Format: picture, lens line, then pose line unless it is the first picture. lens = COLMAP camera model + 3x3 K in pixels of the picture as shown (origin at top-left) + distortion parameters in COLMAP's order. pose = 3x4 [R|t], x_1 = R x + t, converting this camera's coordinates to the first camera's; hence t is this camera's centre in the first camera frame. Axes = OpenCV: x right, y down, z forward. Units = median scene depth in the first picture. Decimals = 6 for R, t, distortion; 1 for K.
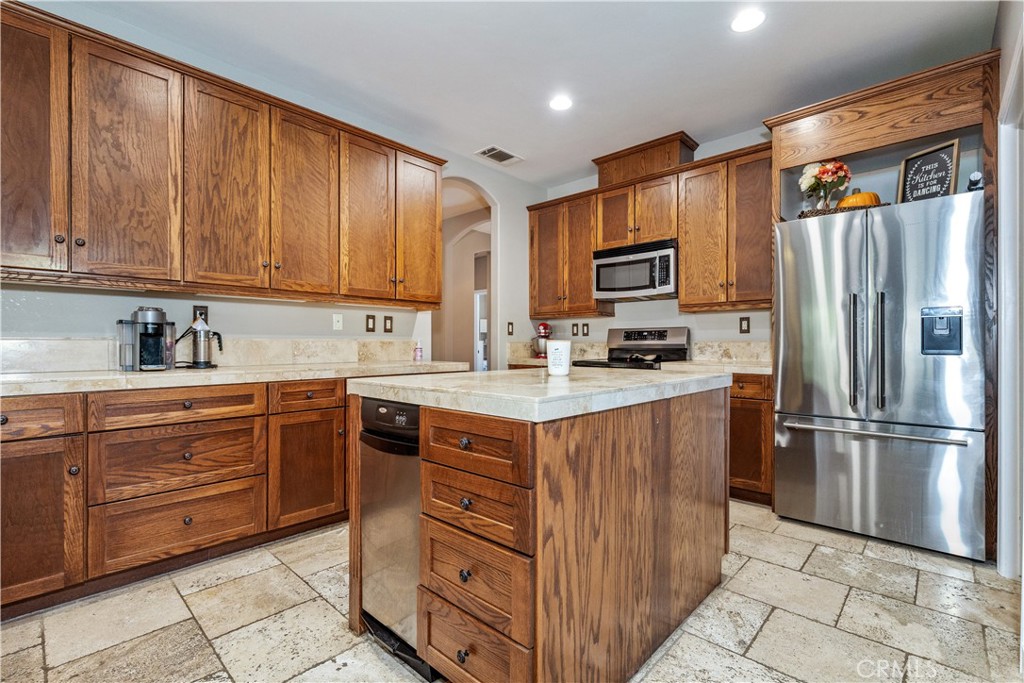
lens RADIAL K [[463.7, 0, 513.2], [0, 463.7, 350.0], [0, 0, 1]] dist [-0.007294, 0.000040]
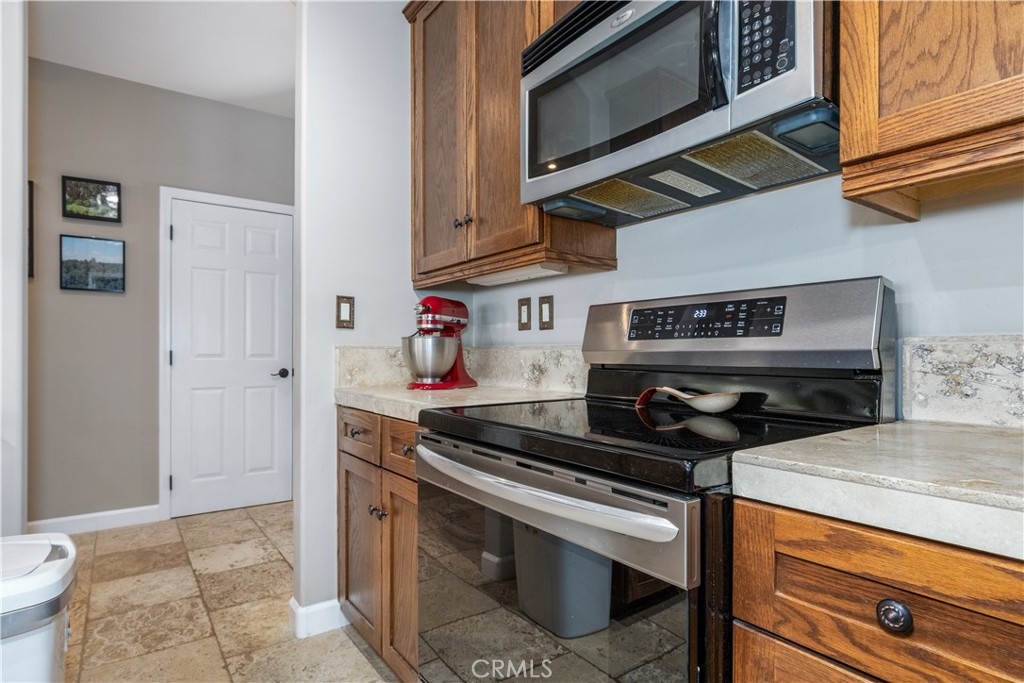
lens RADIAL K [[536.7, 0, 470.1], [0, 536.7, 353.6], [0, 0, 1]] dist [0.002194, -0.000551]
pose [[0.971634, -0.000677, -0.236487, 0.246718], [-0.001526, 0.999957, -0.009135, -0.008978], [0.236483, 0.009237, 0.971592, 0.712146]]
